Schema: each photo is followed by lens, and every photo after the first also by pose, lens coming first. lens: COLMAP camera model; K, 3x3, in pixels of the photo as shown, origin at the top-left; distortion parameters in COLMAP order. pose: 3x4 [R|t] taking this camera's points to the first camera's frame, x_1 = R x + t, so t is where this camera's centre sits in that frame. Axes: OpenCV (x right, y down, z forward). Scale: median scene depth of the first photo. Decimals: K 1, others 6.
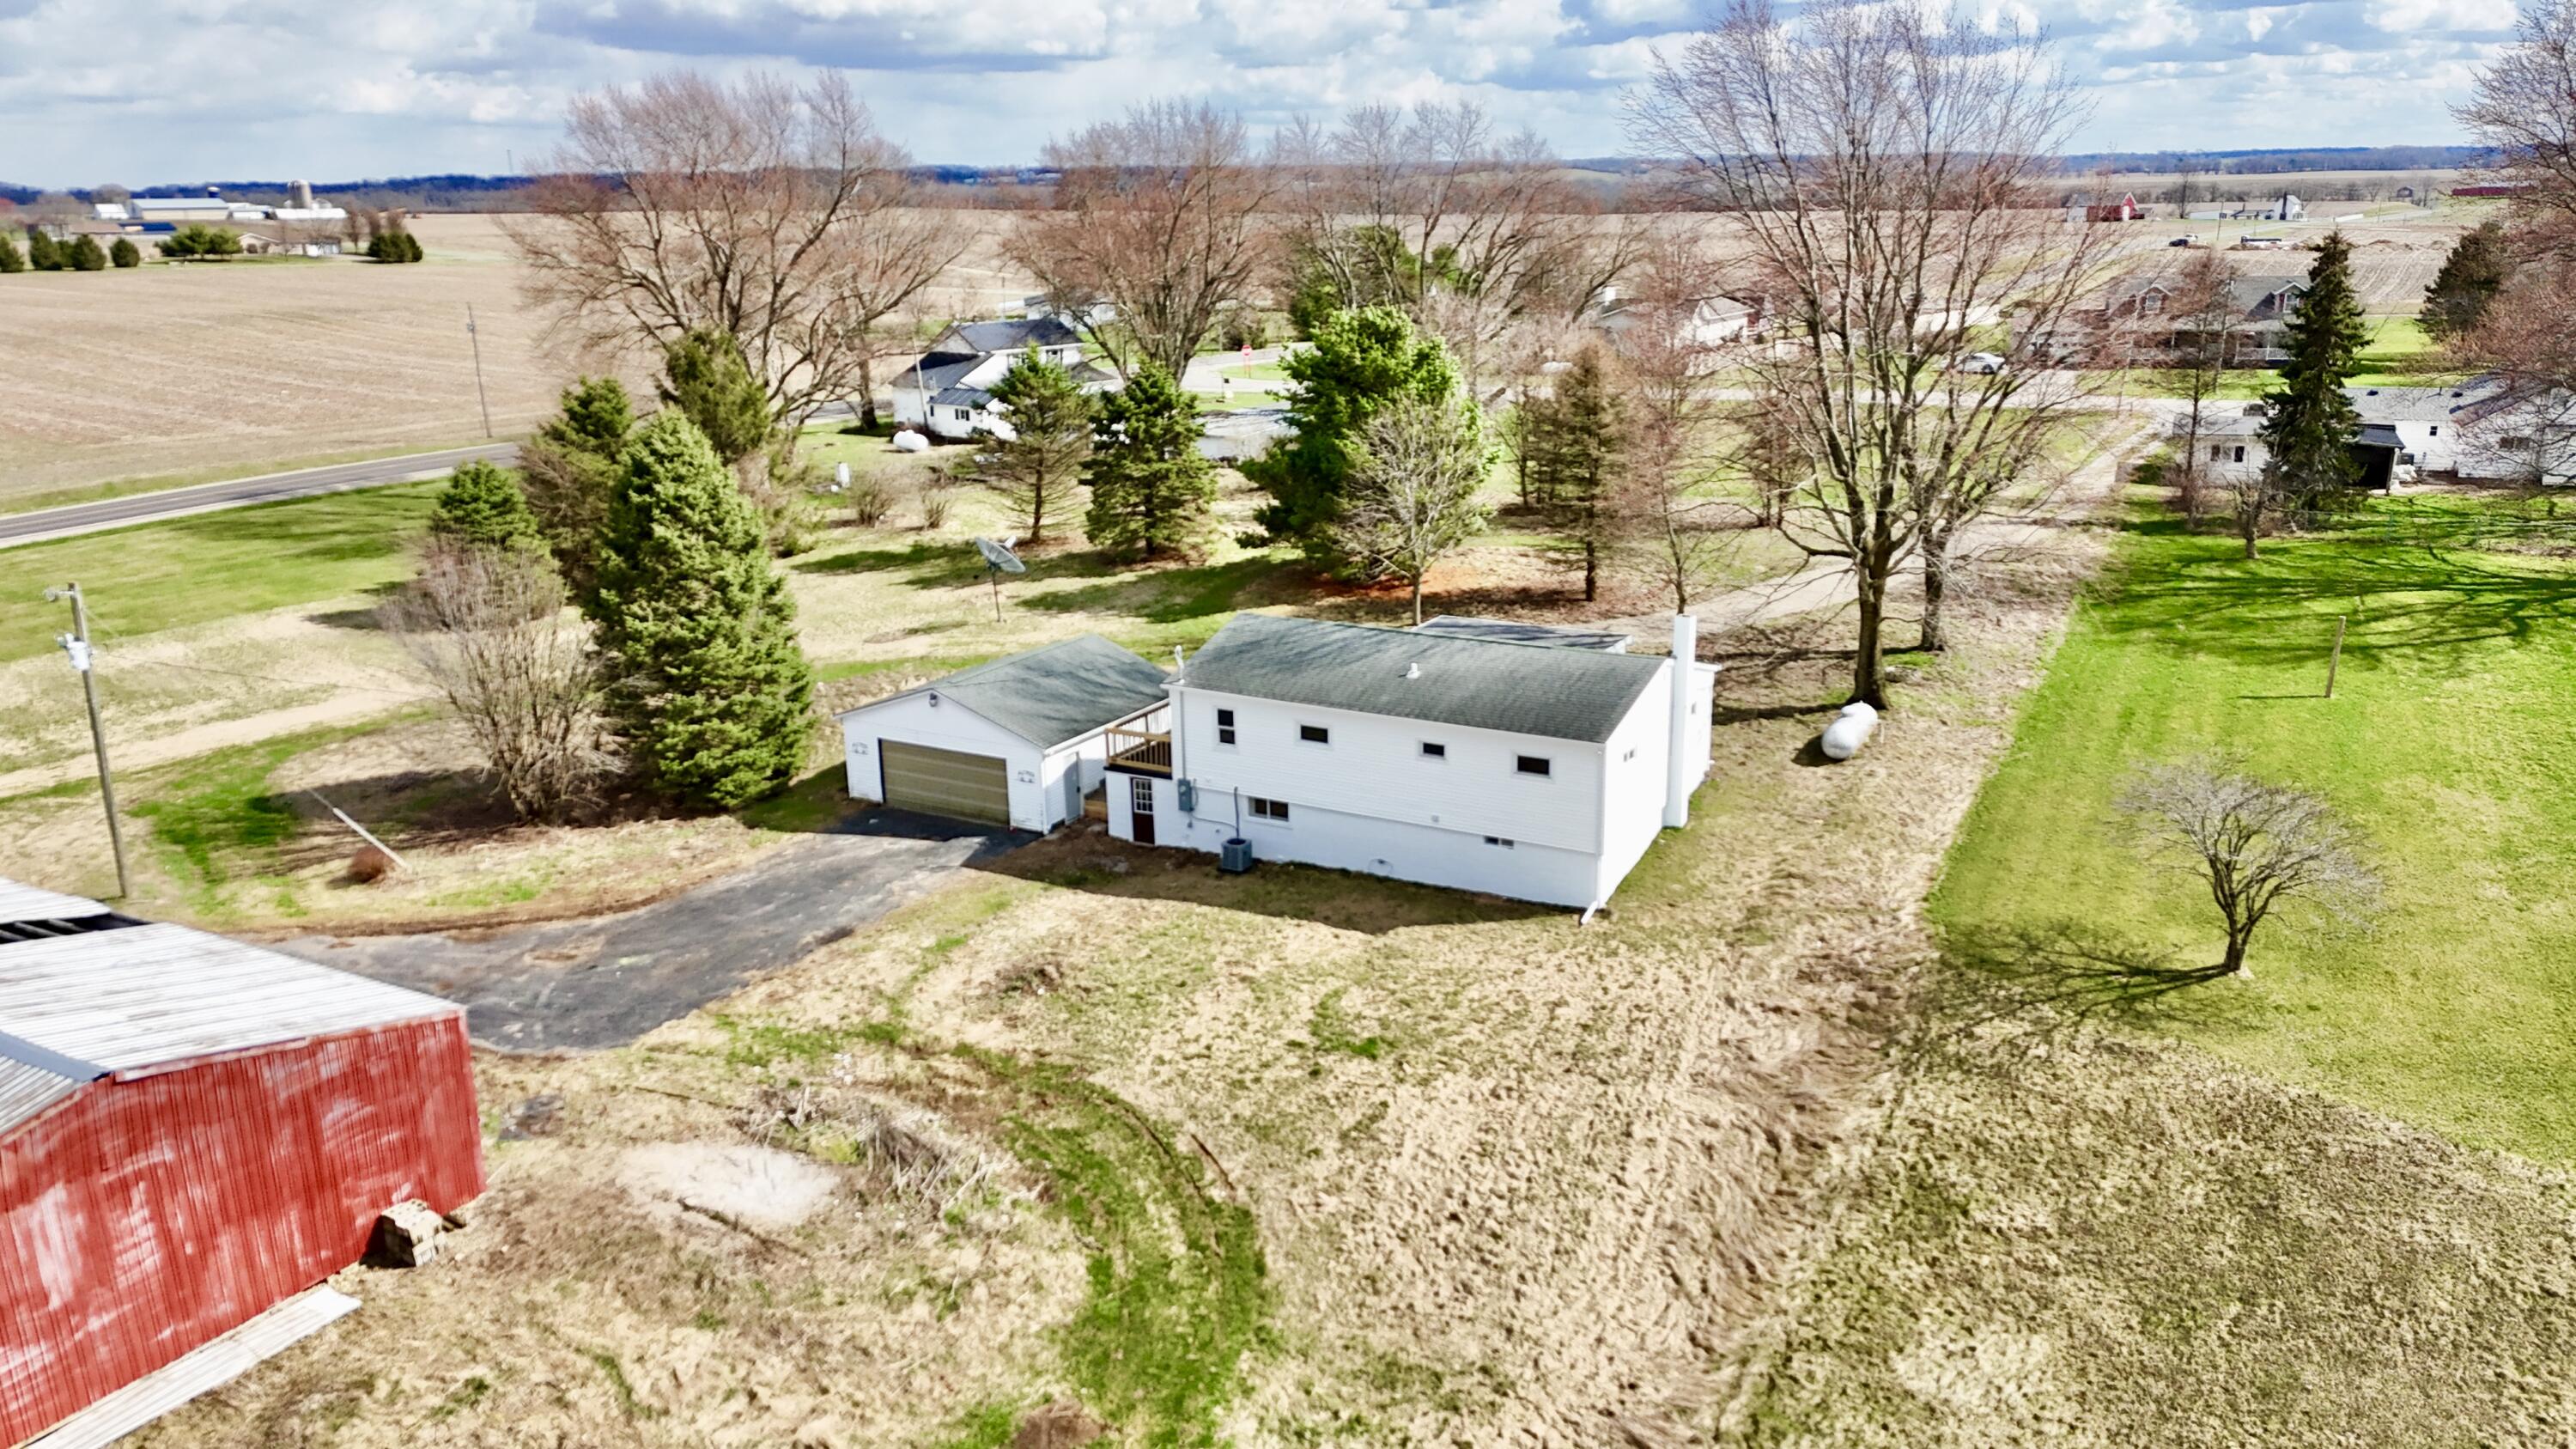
lens RADIAL K [[1872.2, 0, 1288.0], [0, 1872.2, 724.5], [0, 0, 1]] dist [0.104282, -0.124745]
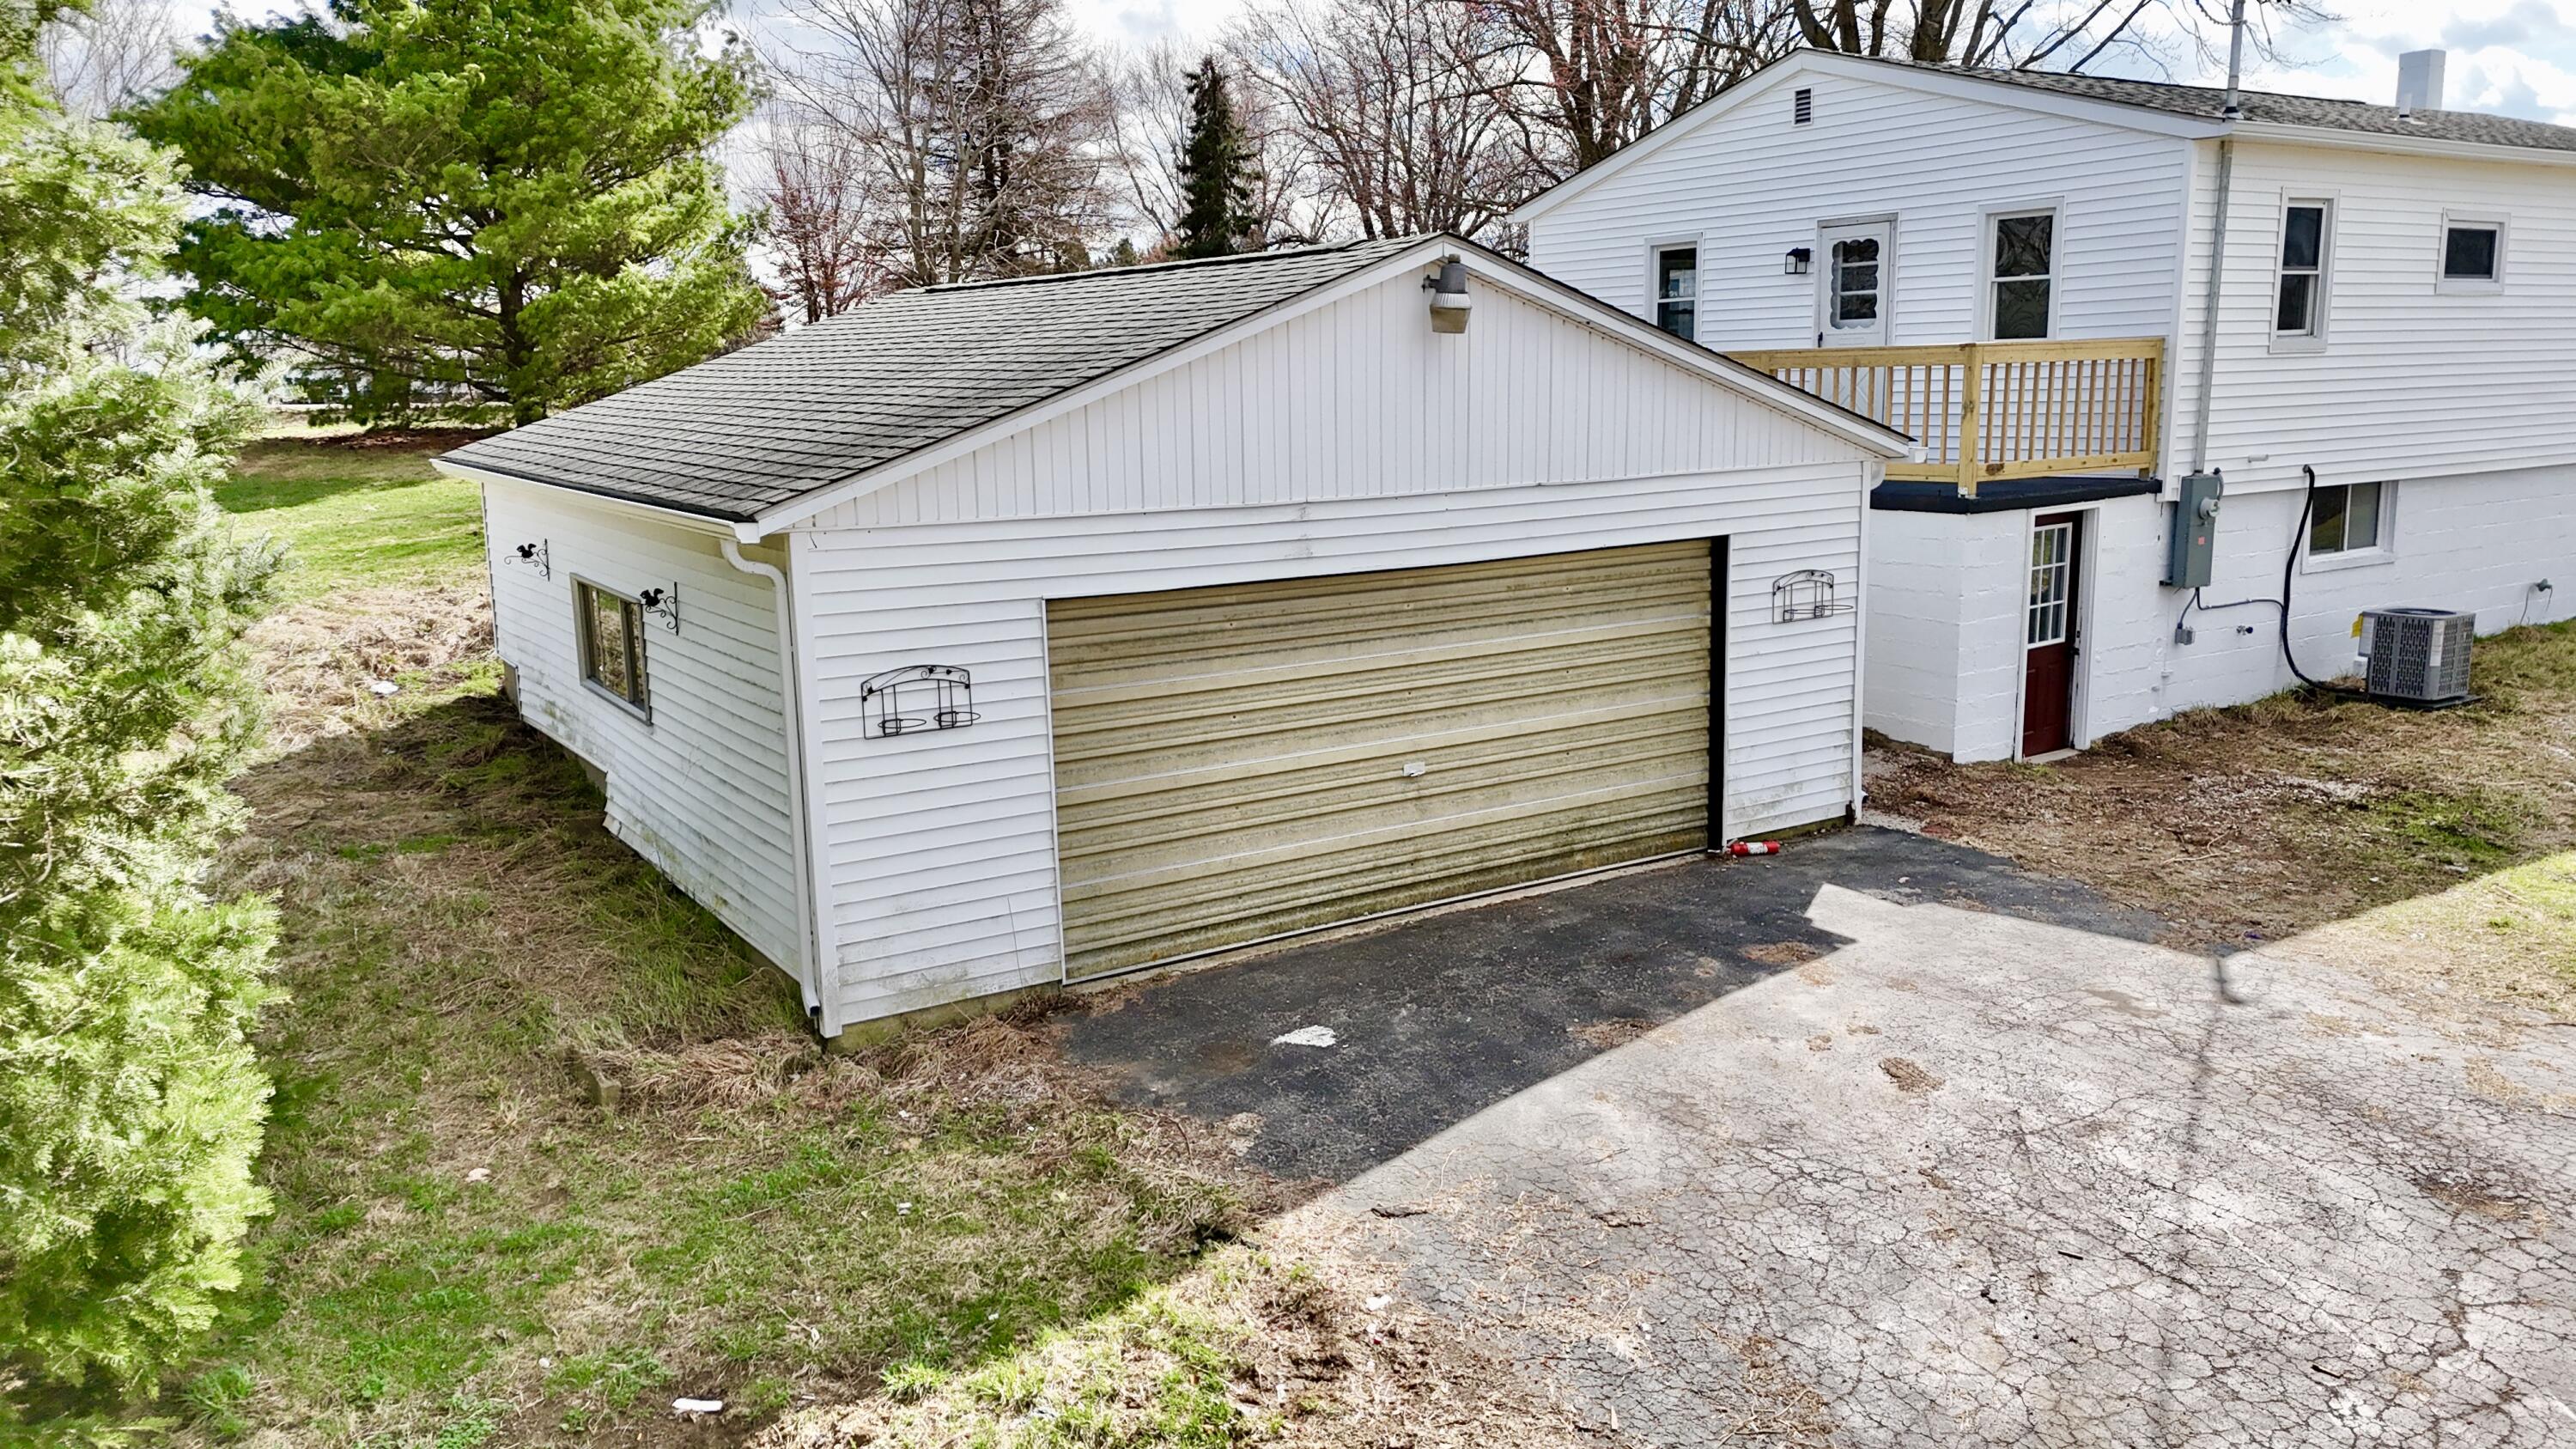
lens RADIAL K [[1872.2, 0, 1288.0], [0, 1872.2, 724.5], [0, 0, 1]] dist [0.104282, -0.124745]
pose [[0.456204, -0.160408, 0.875298, -0.441931], [0.251596, 0.966737, 0.046034, 0.019342], [-0.853567, 0.199221, 0.481387, 1.105205]]
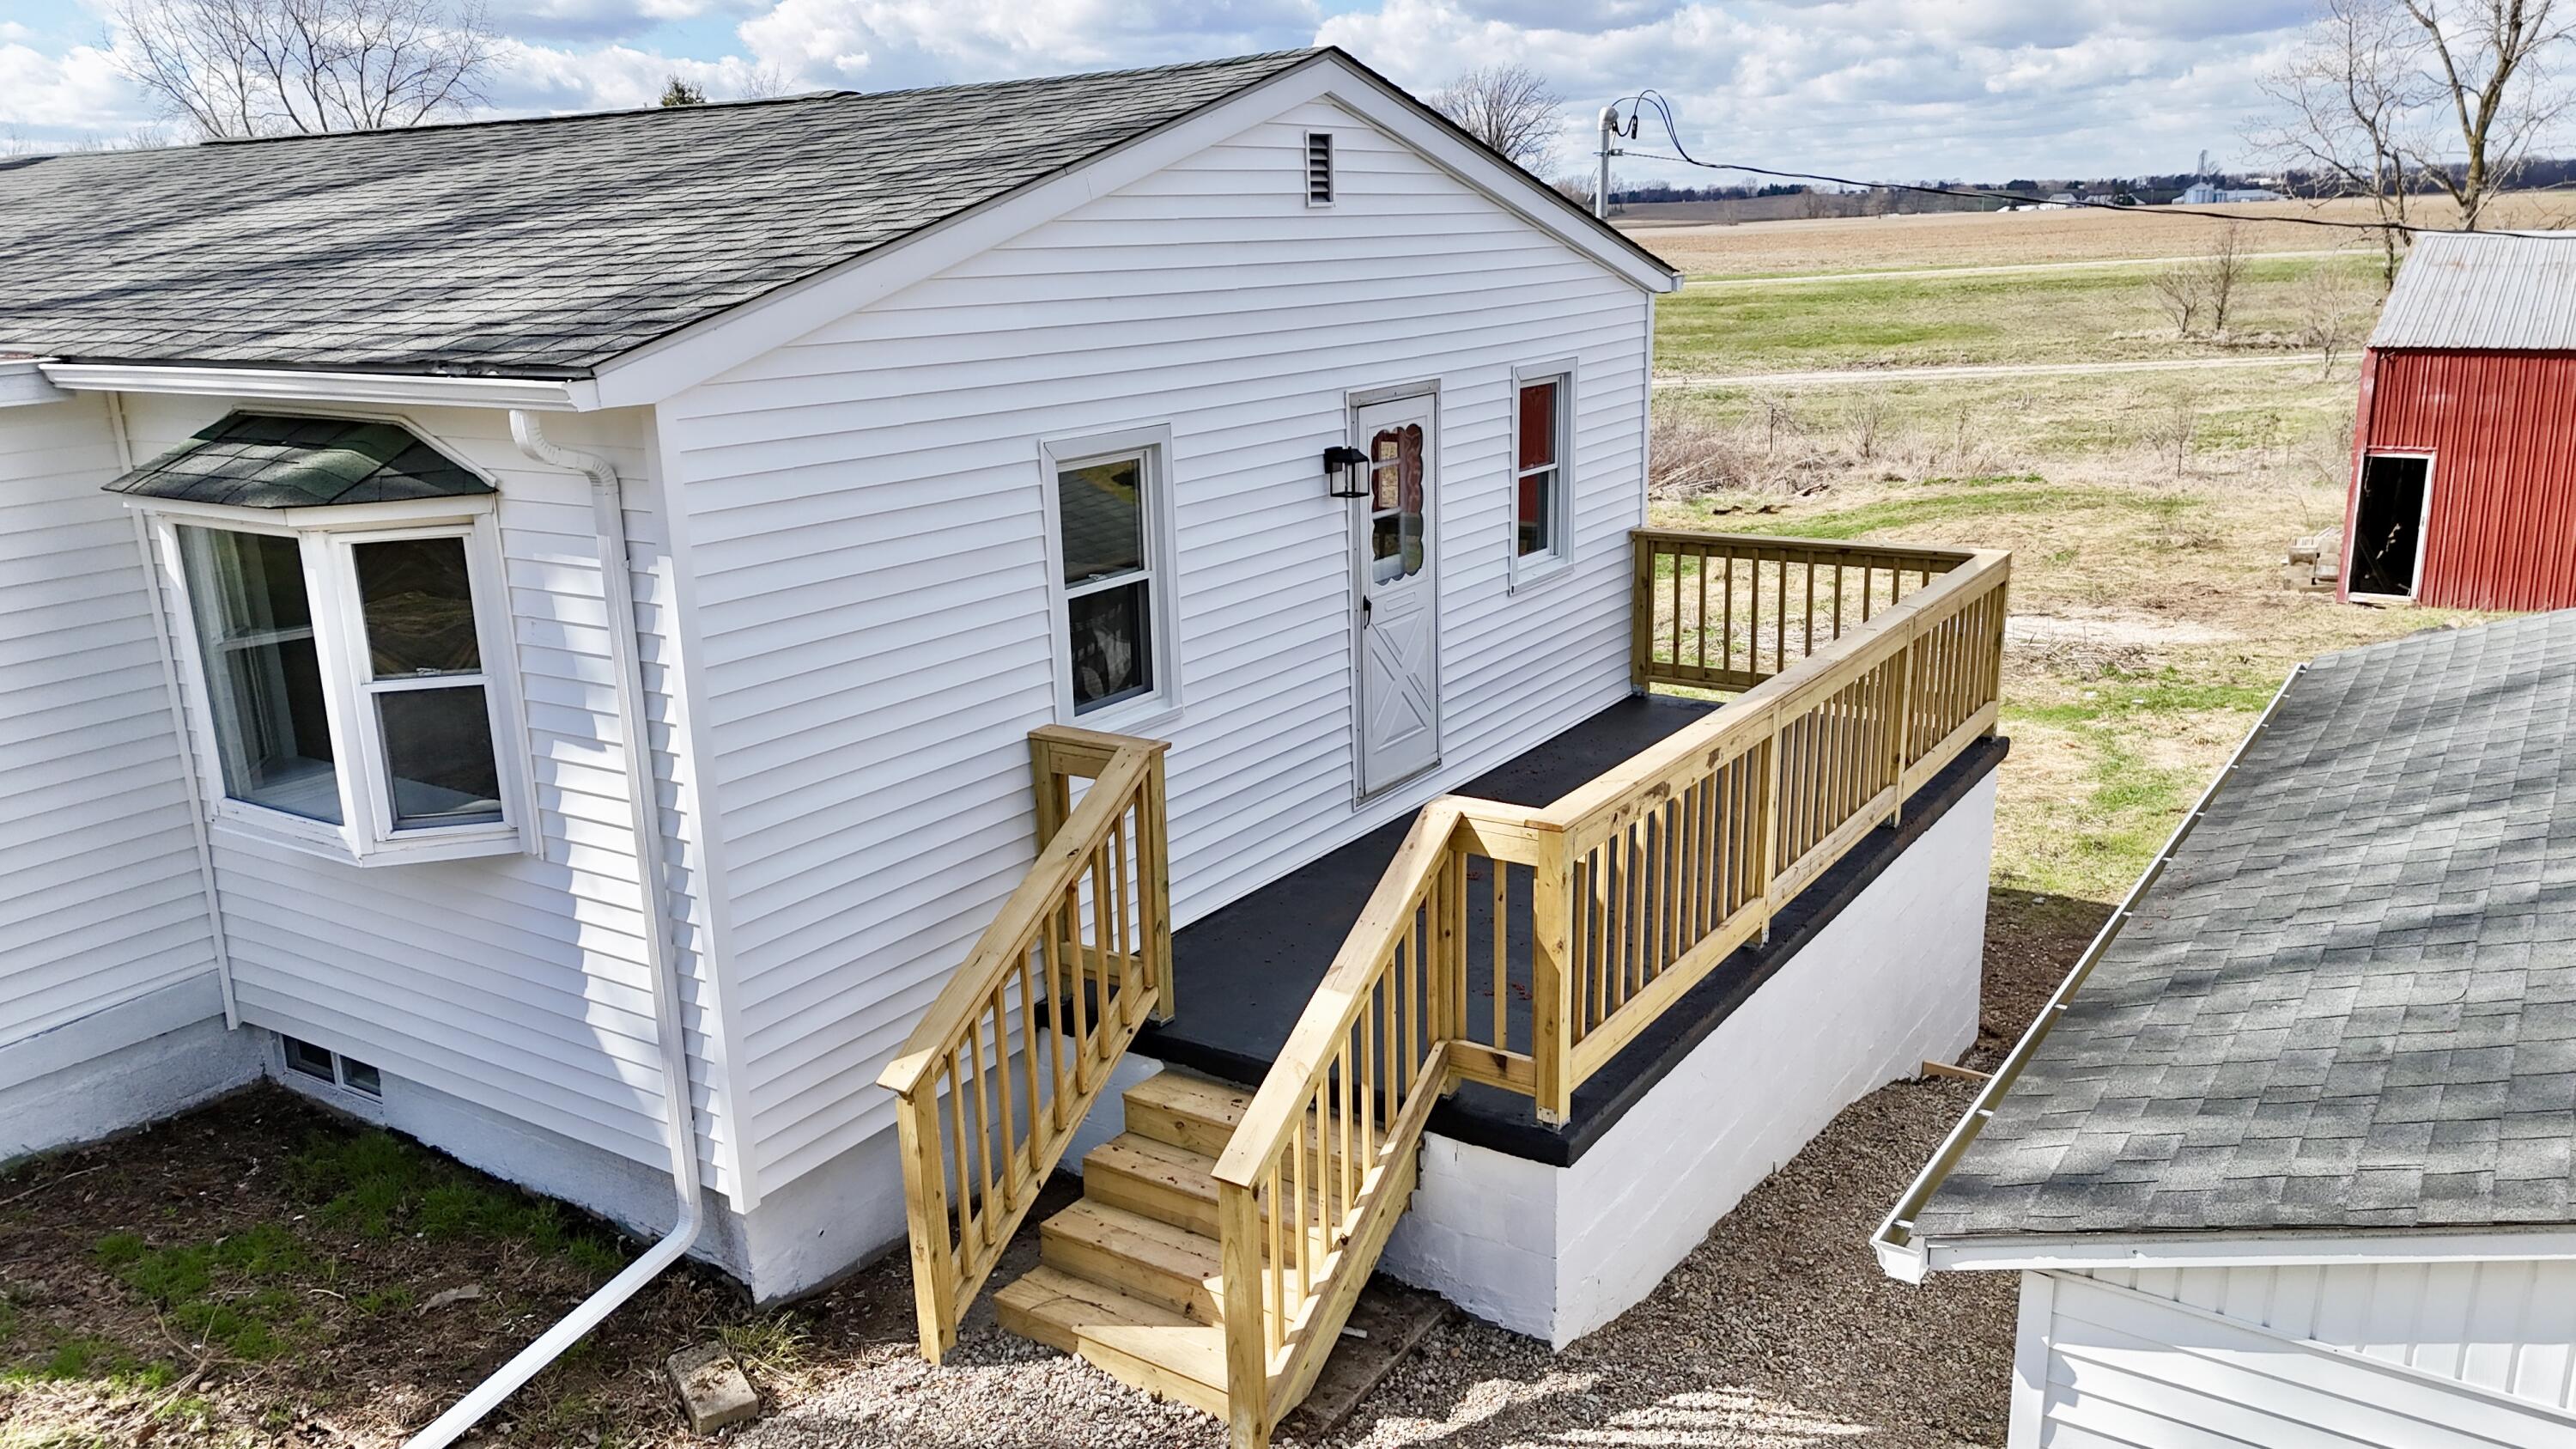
lens RADIAL K [[1872.2, 0, 1288.0], [0, 1872.2, 724.5], [0, 0, 1]] dist [0.104282, -0.124745]
pose [[-0.996963, 0.022521, 0.074549, -0.036623], [0.057116, 0.862187, 0.503360, -0.108051], [-0.052939, 0.506089, -0.860855, 1.373875]]
